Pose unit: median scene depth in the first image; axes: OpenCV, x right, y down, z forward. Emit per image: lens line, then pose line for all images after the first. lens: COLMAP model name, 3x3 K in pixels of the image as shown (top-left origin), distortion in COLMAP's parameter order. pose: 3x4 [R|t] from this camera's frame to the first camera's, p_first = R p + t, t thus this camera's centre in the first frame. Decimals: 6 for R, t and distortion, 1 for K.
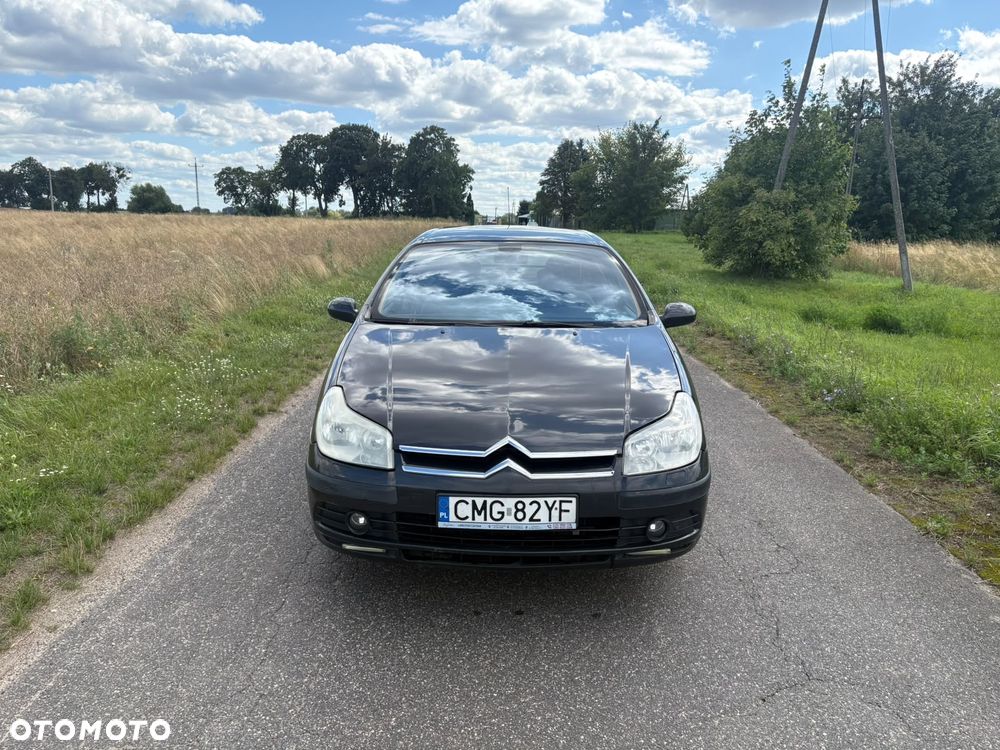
lens RADIAL K [[769.5, 0, 496.4], [0, 769.5, 367.6], [0, 0, 1]] dist [0.067166, -0.073623]
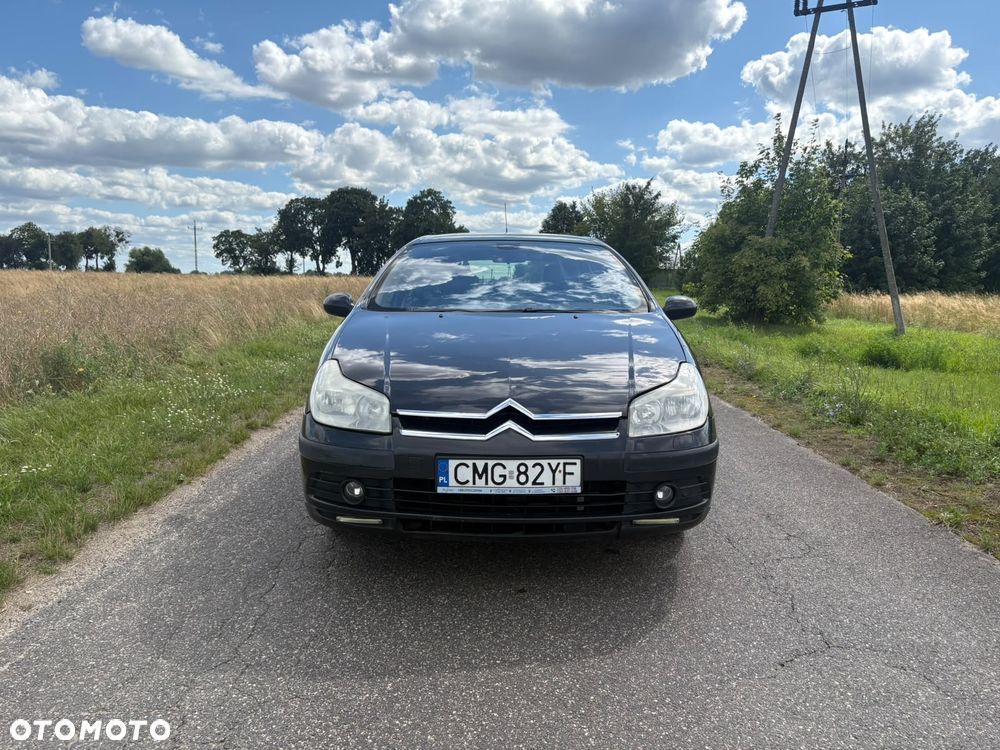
lens RADIAL K [[769.1, 0, 504.4], [0, 769.1, 371.6], [0, 0, 1]] dist [0.064310, -0.069210]
pose [[0.999867, -0.007007, 0.014708, -0.000390], [0.008080, 0.997214, -0.074148, 0.010052], [-0.014148, 0.074257, 0.997139, 0.002747]]
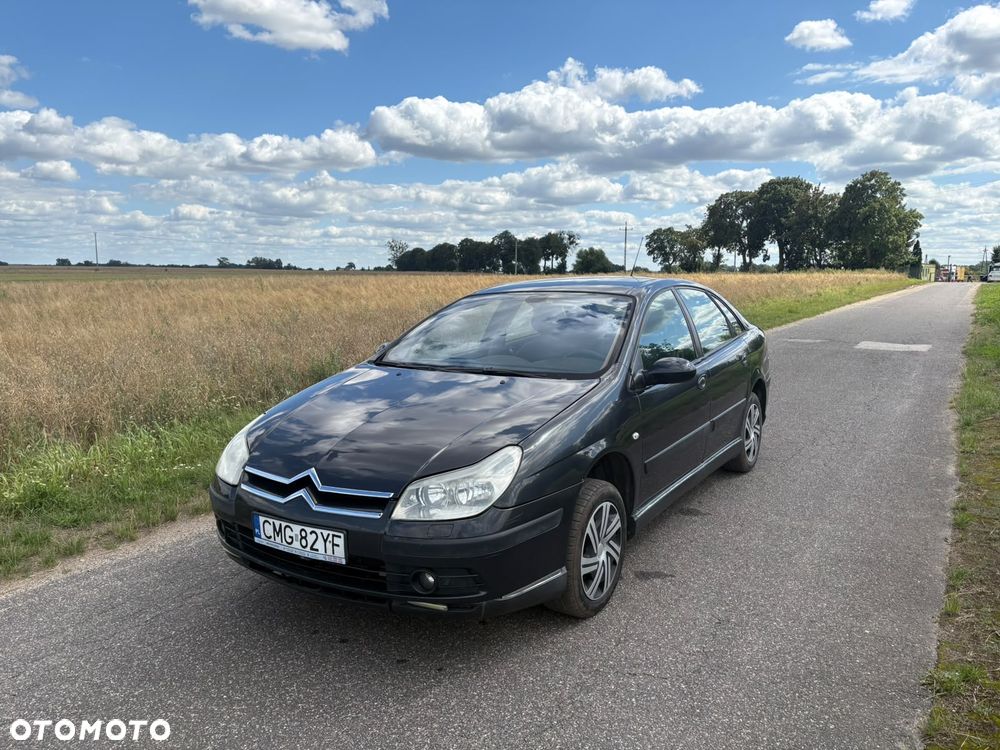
lens RADIAL K [[759.7, 0, 495.8], [0, 759.7, 372.9], [0, 0, 1]] dist [0.053597, -0.061306]
pose [[0.850627, 0.045697, -0.523780, 0.062365], [-0.078541, 0.996082, -0.040649, -0.001668], [0.519870, 0.075715, 0.850883, 0.016802]]
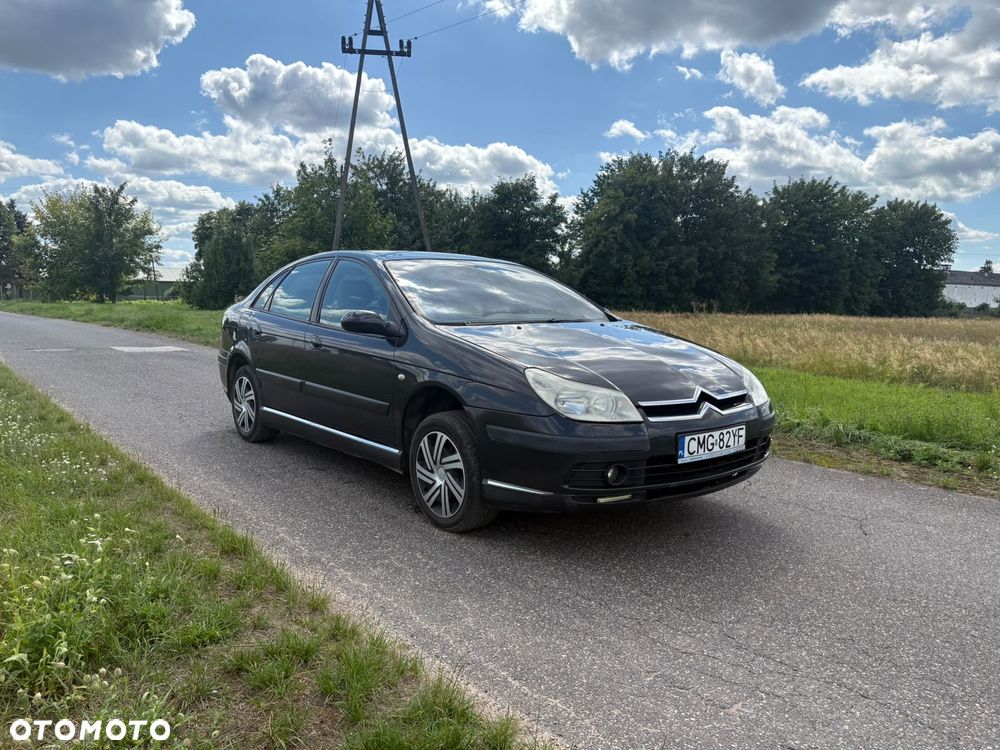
lens RADIAL K [[769.5, 0, 496.4], [0, 769.5, 367.6], [0, 0, 1]] dist [0.067166, -0.073623]
pose [[0.774381, -0.071804, 0.628632, -0.081920], [0.129963, 0.990406, -0.046967, 0.006026], [-0.619229, 0.118069, 0.776283, 0.017051]]
